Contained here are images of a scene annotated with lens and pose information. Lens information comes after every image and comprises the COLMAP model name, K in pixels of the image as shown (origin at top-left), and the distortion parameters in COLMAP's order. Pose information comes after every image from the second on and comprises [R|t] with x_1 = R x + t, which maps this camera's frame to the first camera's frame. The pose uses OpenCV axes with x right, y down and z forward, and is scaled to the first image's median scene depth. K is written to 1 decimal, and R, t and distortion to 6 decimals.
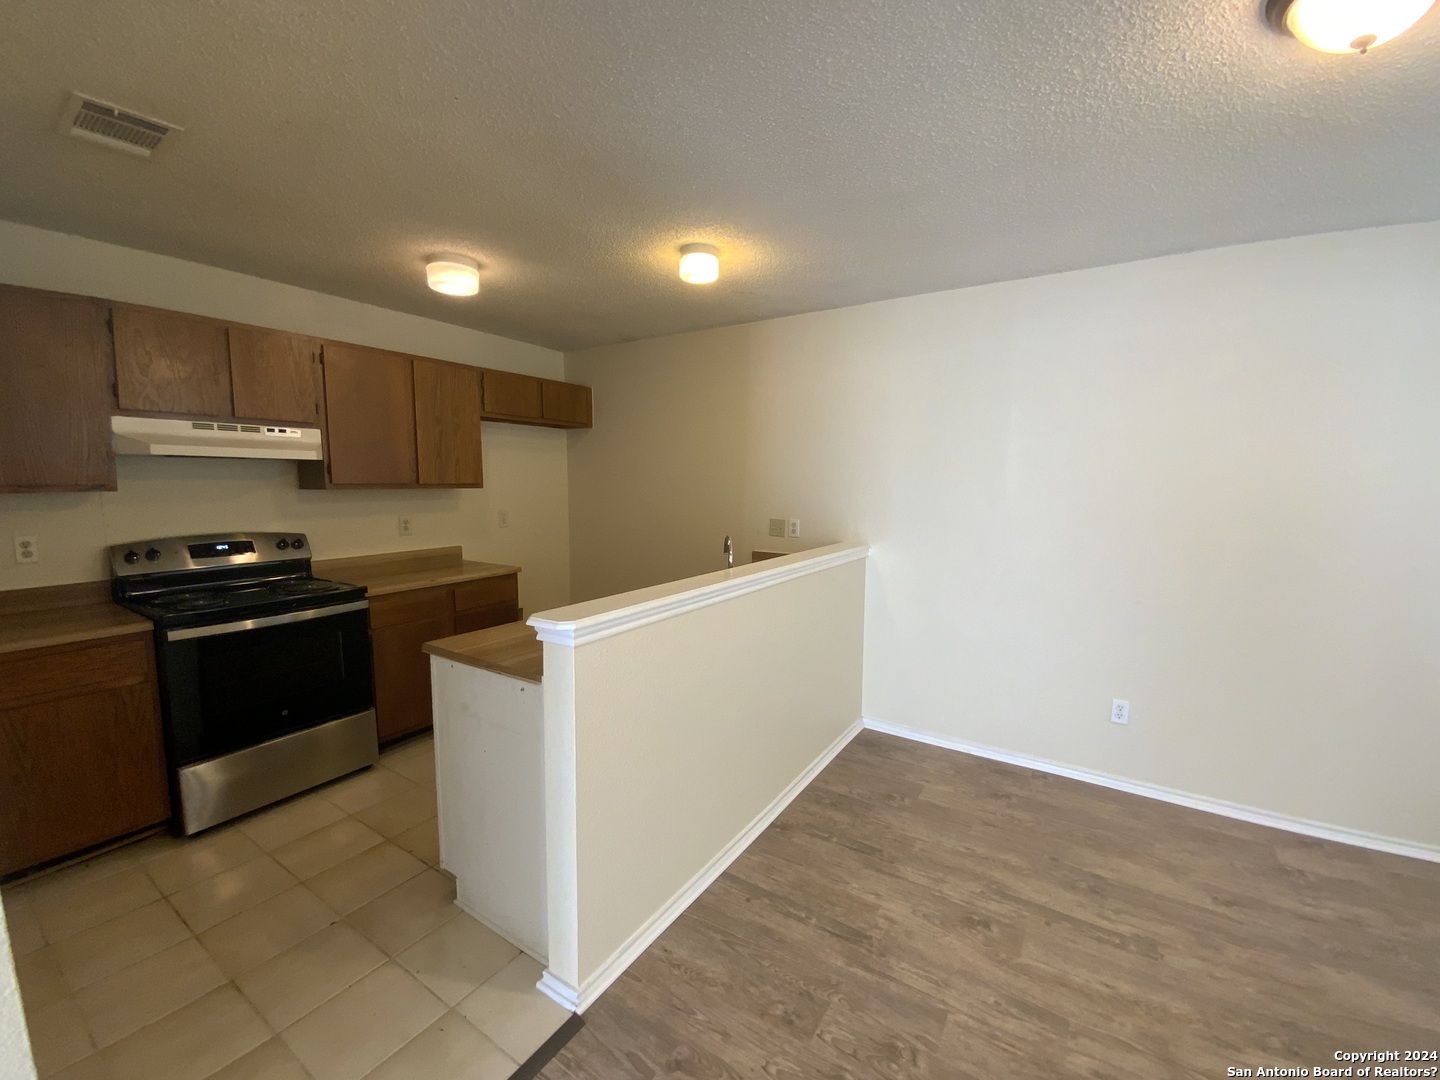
lens RADIAL K [[583.1, 0, 723.6], [0, 583.1, 539.0], [0, 0, 1]] dist [-0.000234, -0.006162]
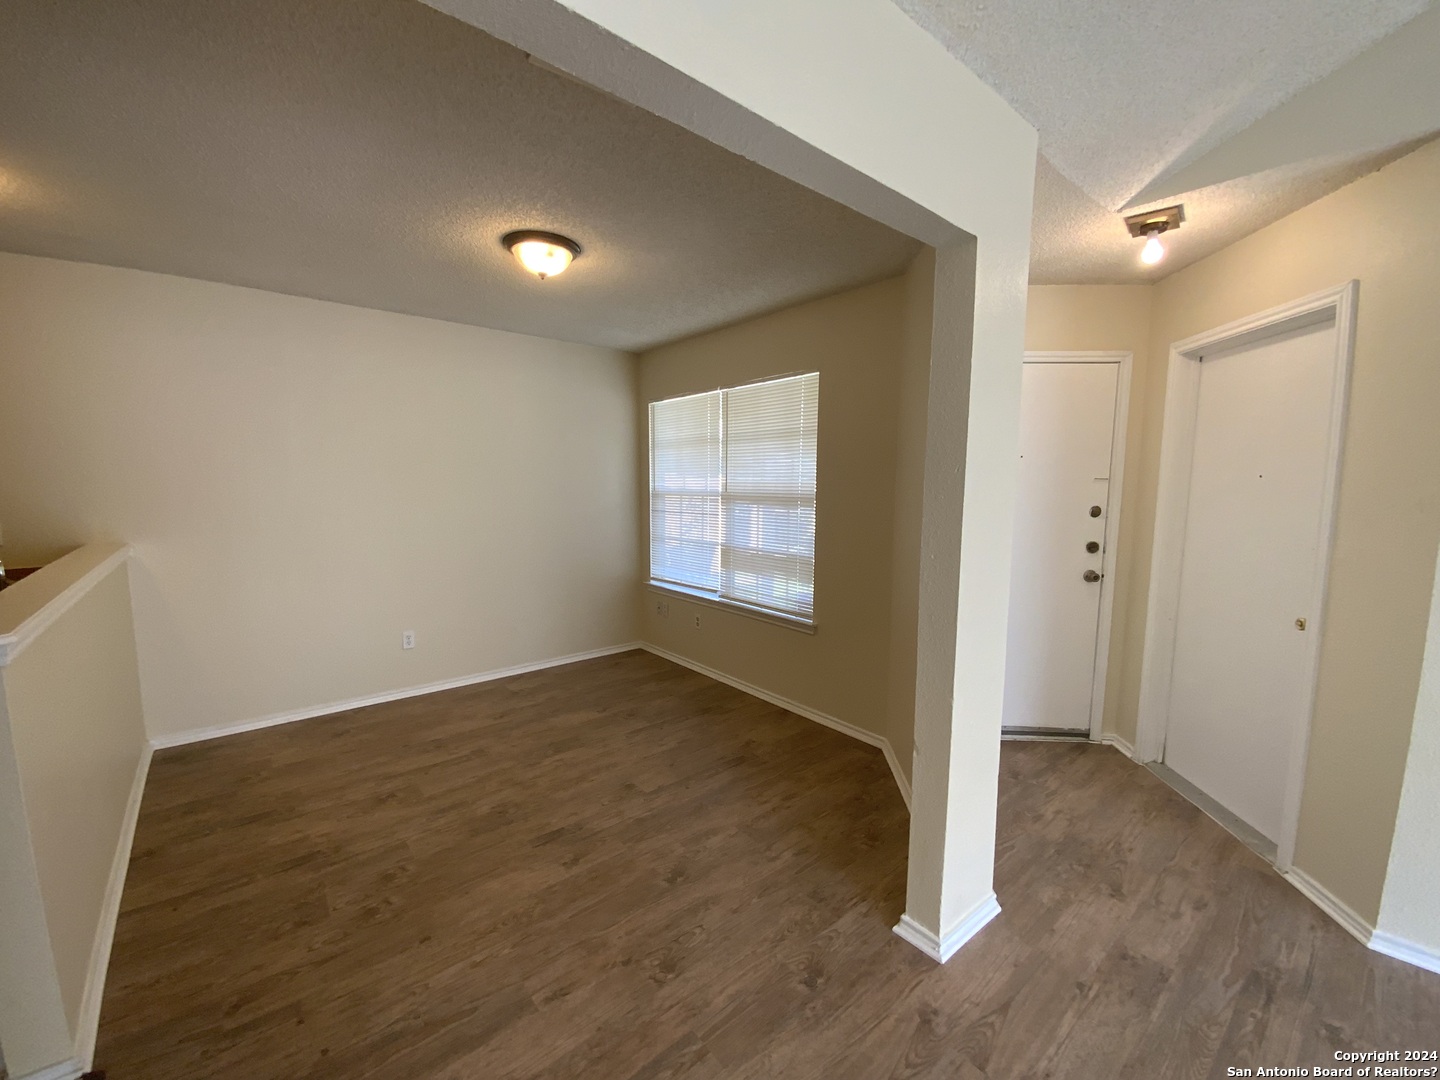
lens RADIAL K [[583.1, 0, 720.1], [0, 583.1, 541.8], [0, 0, 1]] dist [-0.000234, -0.006162]
pose [[0.286757, -0.106593, 0.952055, -0.426257], [0.091315, 0.992307, 0.083596, 0.019544], [-0.953642, 0.062965, 0.294284, -0.133045]]
